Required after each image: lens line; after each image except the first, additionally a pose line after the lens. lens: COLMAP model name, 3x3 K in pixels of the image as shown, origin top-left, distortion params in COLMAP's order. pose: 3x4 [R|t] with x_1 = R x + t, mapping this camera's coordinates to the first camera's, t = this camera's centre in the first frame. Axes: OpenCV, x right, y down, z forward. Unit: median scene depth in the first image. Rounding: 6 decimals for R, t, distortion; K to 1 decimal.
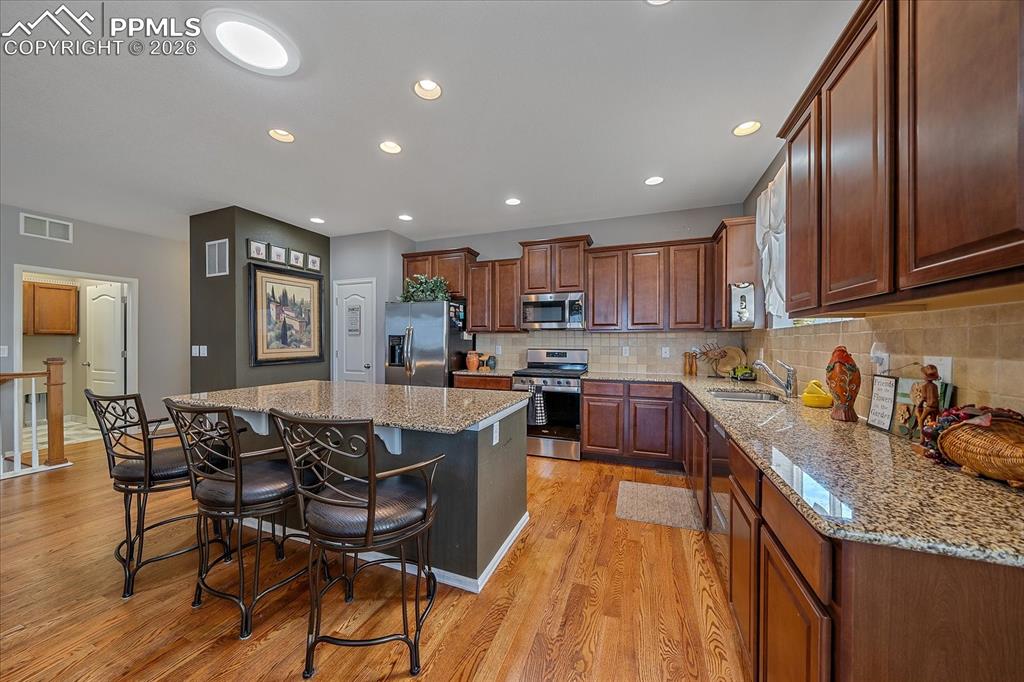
lens RADIAL K [[355.2, 0, 502.1], [0, 355.2, 343.9], [0, 0, 1]] dist [-0.012579, 0.000954]
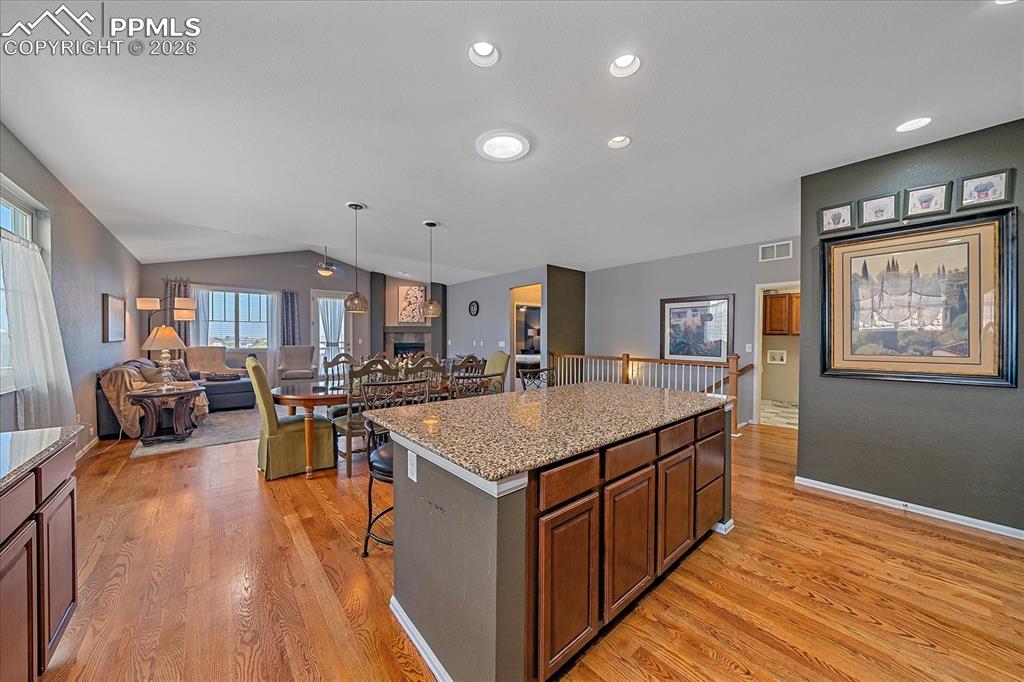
lens RADIAL K [[355.2, 0, 507.6], [0, 355.2, 340.6], [0, 0, 1]] dist [-0.012579, 0.000954]
pose [[-0.473736, 0.004201, -0.880657, 0.271348], [-0.010835, 0.999885, 0.010598, -0.013228], [0.880600, 0.014563, -0.473637, 0.753717]]
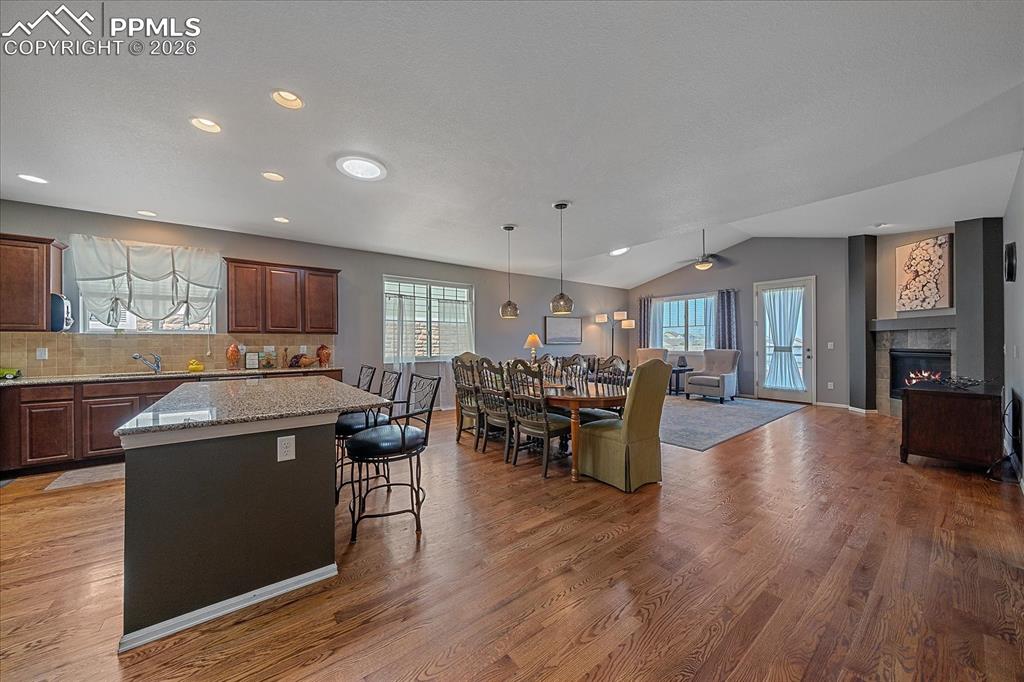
lens RADIAL K [[355.2, 0, 498.5], [0, 355.2, 344.2], [0, 0, 1]] dist [-0.012579, 0.000954]
pose [[-0.852649, -0.000863, 0.522483, -0.936616], [0.005532, 0.999928, 0.010680, -0.003296], [-0.522454, 0.011996, -0.852583, 0.901493]]
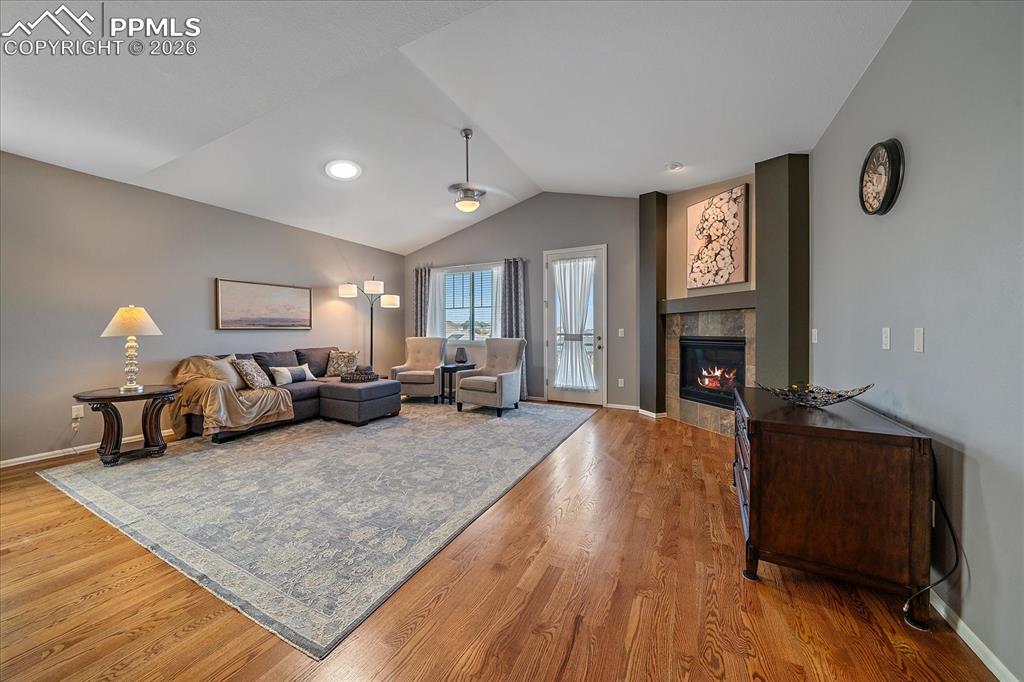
lens RADIAL K [[355.2, 0, 503.0], [0, 355.2, 335.4], [0, 0, 1]] dist [-0.012579, 0.000954]
pose [[-0.994559, -0.002740, 0.104136, -1.099557], [-0.001102, 0.999875, 0.015775, 0.018841], [-0.104166, 0.015574, -0.994438, 0.057205]]
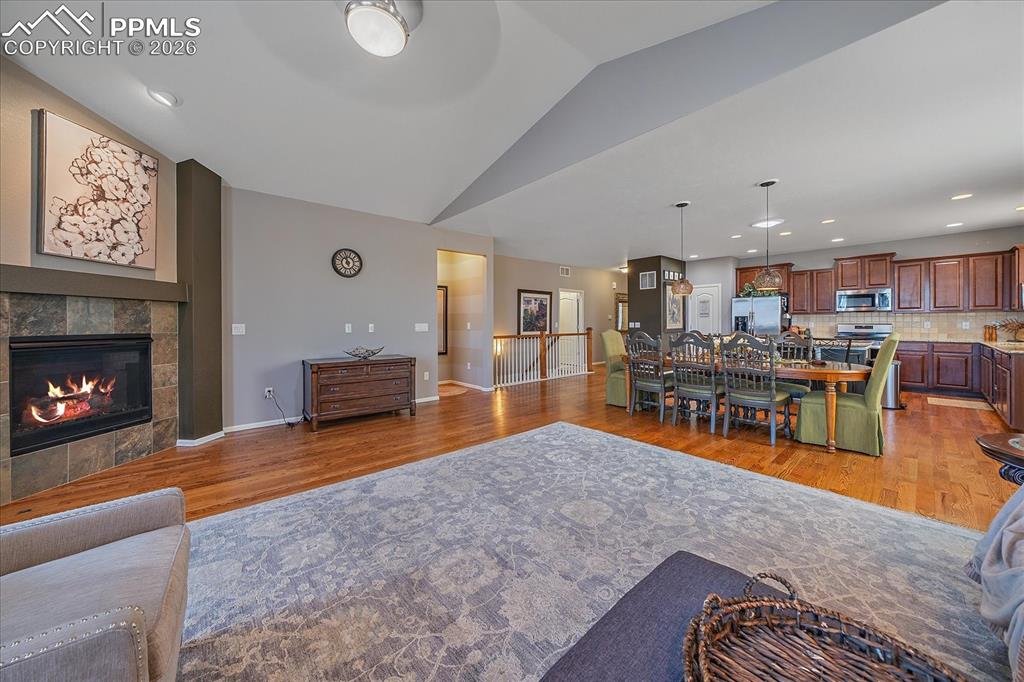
lens RADIAL K [[355.2, 0, 499.3], [0, 355.2, 324.2], [0, 0, 1]] dist [-0.012579, 0.000954]
pose [[0.876053, -0.002416, -0.482209, -0.558104], [0.001449, 0.999996, -0.002376, 0.019554], [0.482213, 0.001383, 0.876053, -1.245281]]
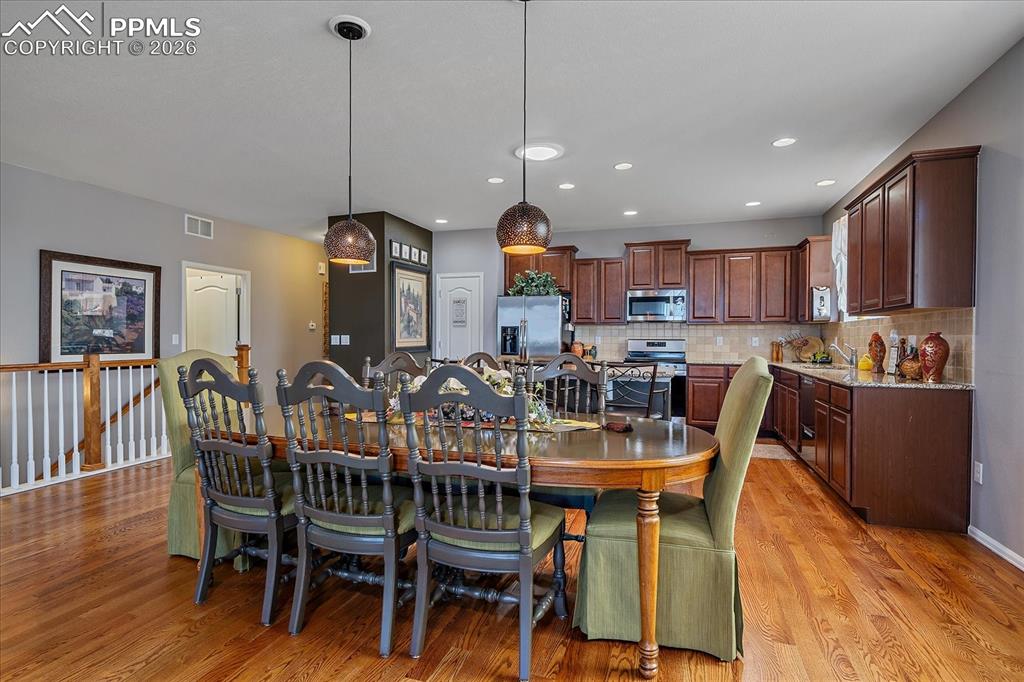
lens RADIAL K [[511.8, 0, 499.0], [0, 511.8, 342.8], [0, 0, 1]] dist [-0.000127, -0.001562]
pose [[0.999281, 0.001463, 0.037892, -0.431365], [-0.001581, 0.999994, 0.003091, 0.023135], [-0.037888, -0.003148, 0.999277, -0.626671]]
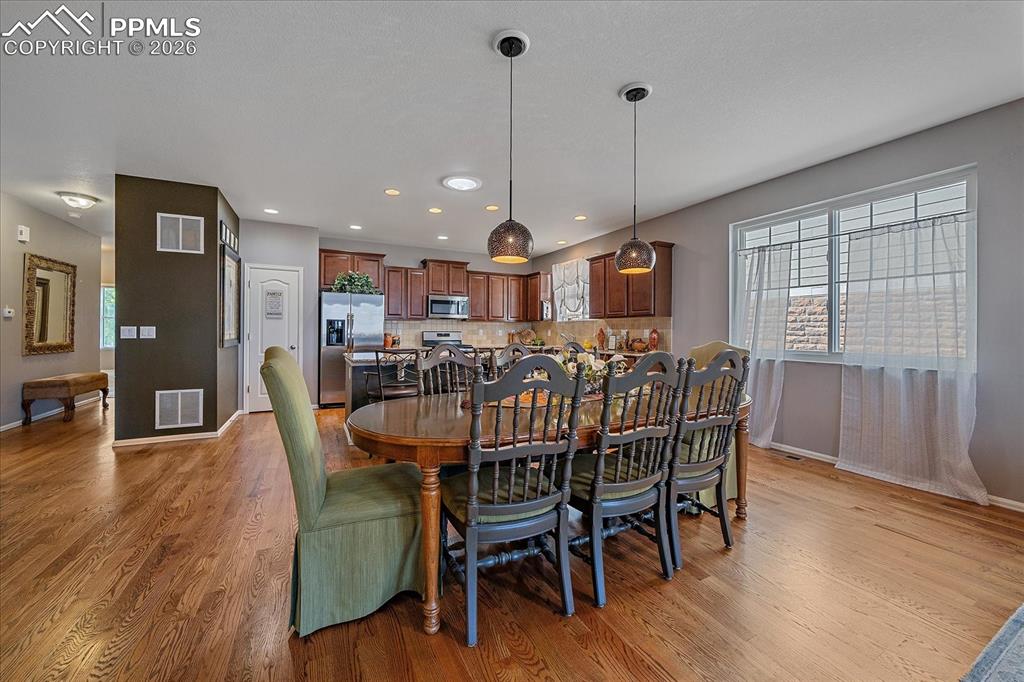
lens RADIAL K [[384.6, 0, 502.6], [0, 384.6, 330.2], [0, 0, 1]] dist [-0.002049, -0.000173]
pose [[0.673109, 0.003905, 0.739533, -0.971154], [0.000432, 0.999984, -0.005673, 0.020537], [-0.739543, 0.004138, 0.673096, -0.323548]]
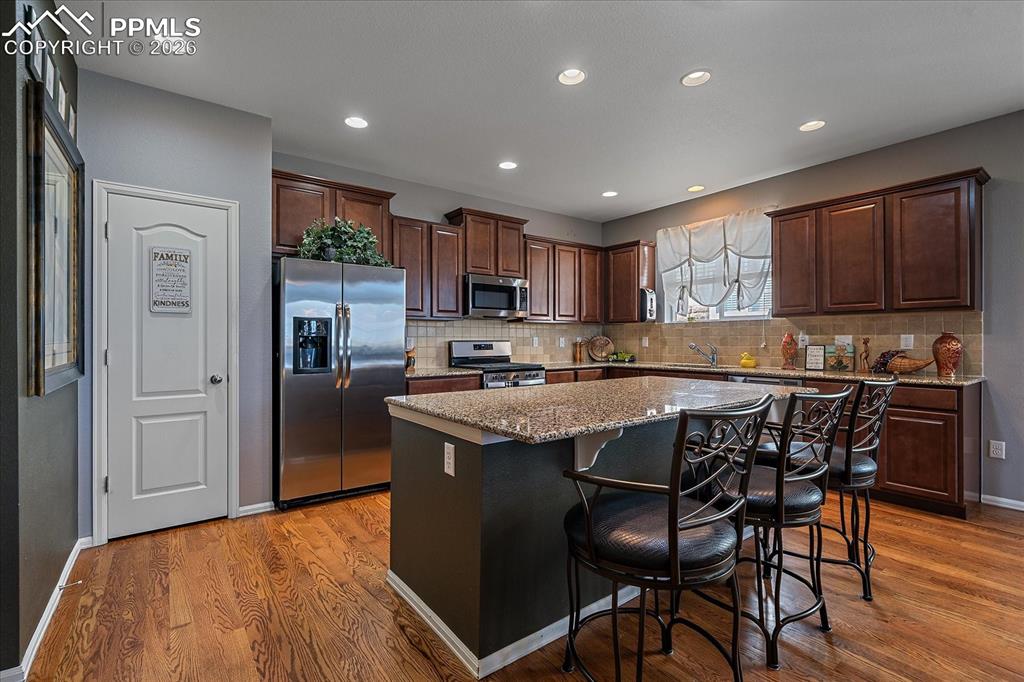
lens RADIAL K [[460.1, 0, 507.2], [0, 460.1, 337.3], [0, 0, 1]] dist [-0.005666, -0.001052]
pose [[0.527038, 0.000434, 0.849842, -0.831403], [0.008440, 0.999948, -0.005745, 0.014694], [-0.849800, 0.010200, 0.527006, 0.391668]]
